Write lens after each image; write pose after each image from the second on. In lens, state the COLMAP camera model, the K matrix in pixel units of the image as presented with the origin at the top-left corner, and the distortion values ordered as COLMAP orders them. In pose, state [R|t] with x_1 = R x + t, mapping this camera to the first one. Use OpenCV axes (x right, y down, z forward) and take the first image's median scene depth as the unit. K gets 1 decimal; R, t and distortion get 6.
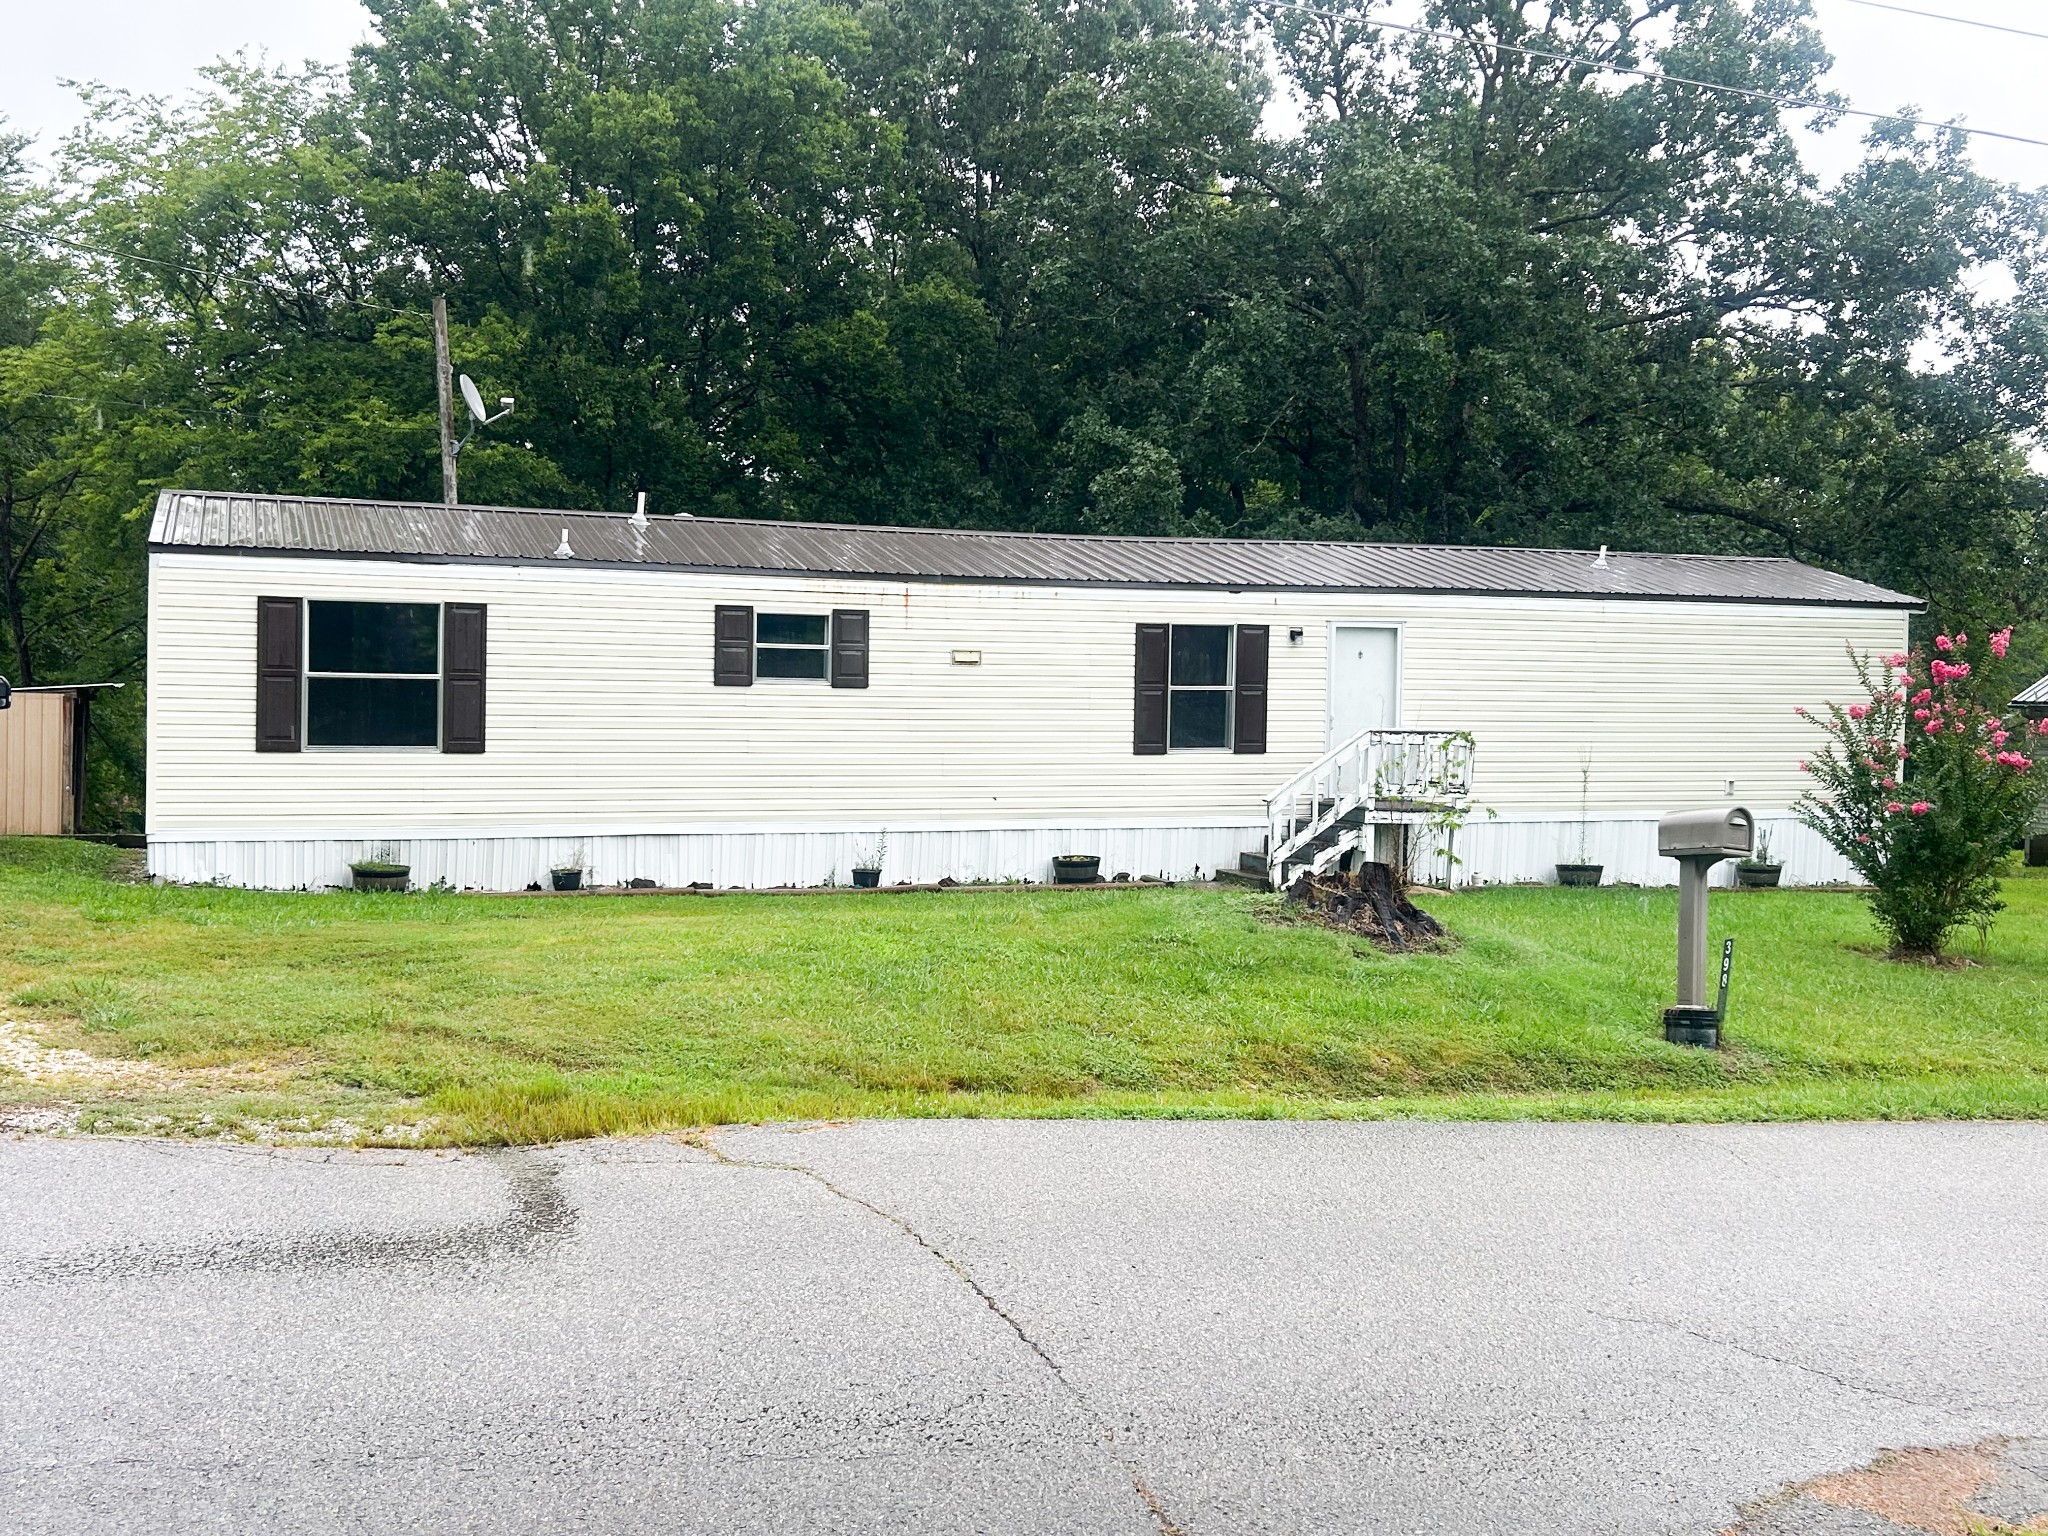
lens RADIAL K [[1633.9, 0, 1040.2], [0, 1633.9, 777.4], [0, 0, 1]] dist [0.026075, -0.030944]
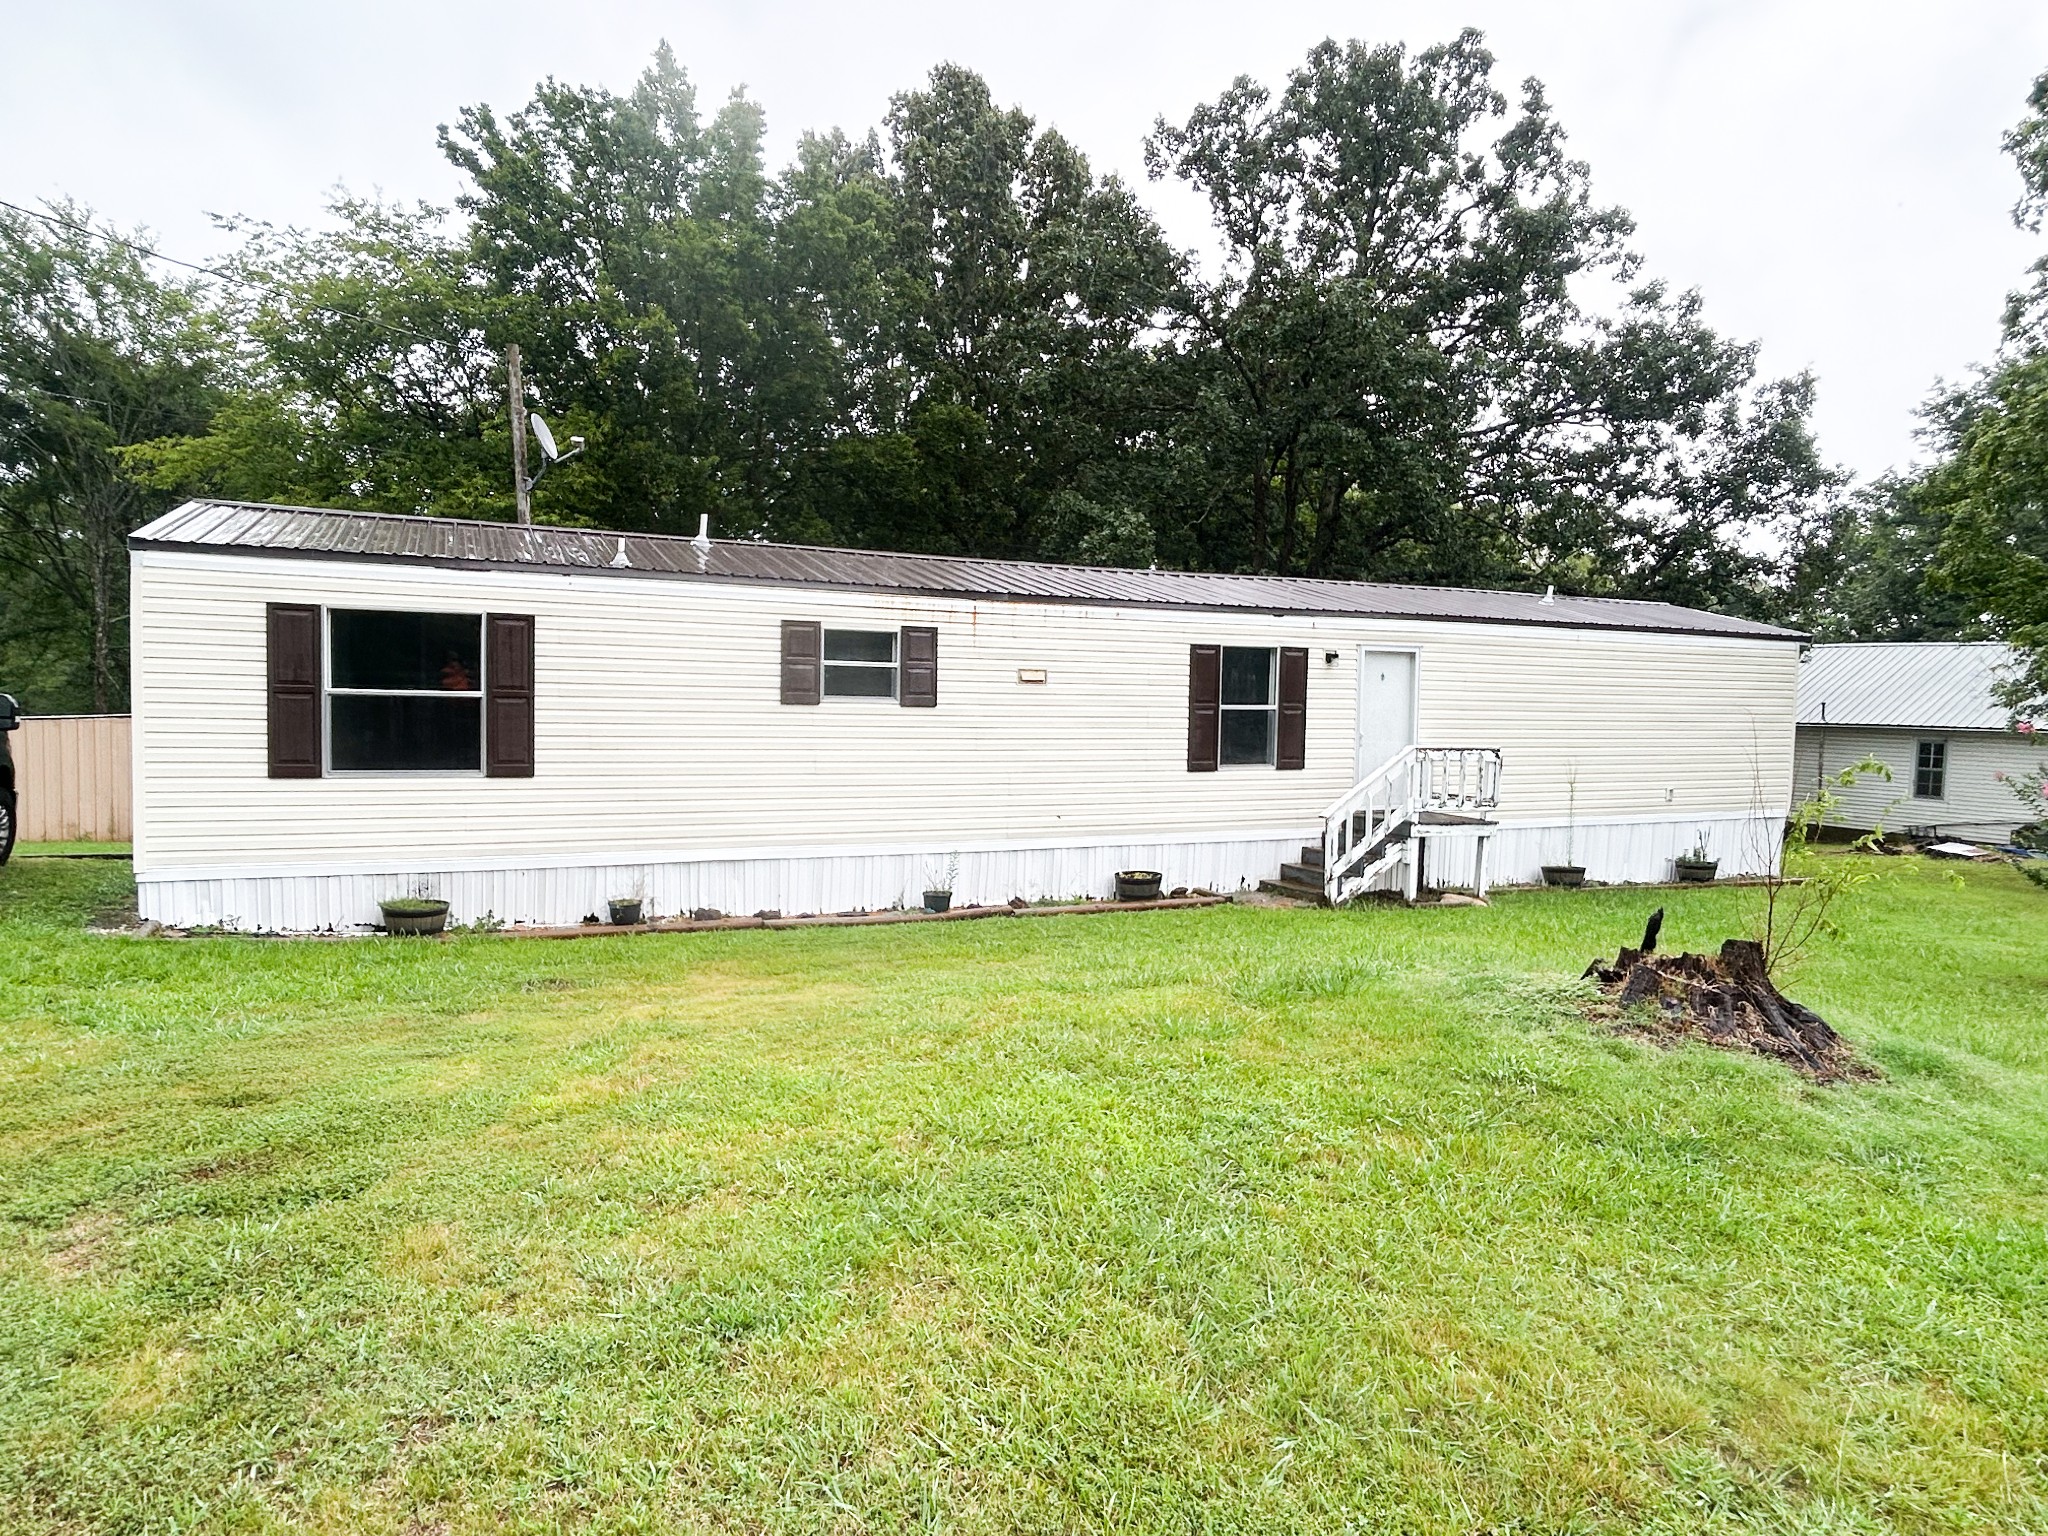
lens RADIAL K [[1101.4, 0, 1021.6], [0, 1101.4, 773.0], [0, 0, 1]] dist [-0.007684, 0.008617]
pose [[0.998962, -0.007077, 0.045008, -0.084227], [0.007388, 0.999950, -0.006728, -0.010131], [-0.044958, 0.007053, 0.998964, 0.334964]]
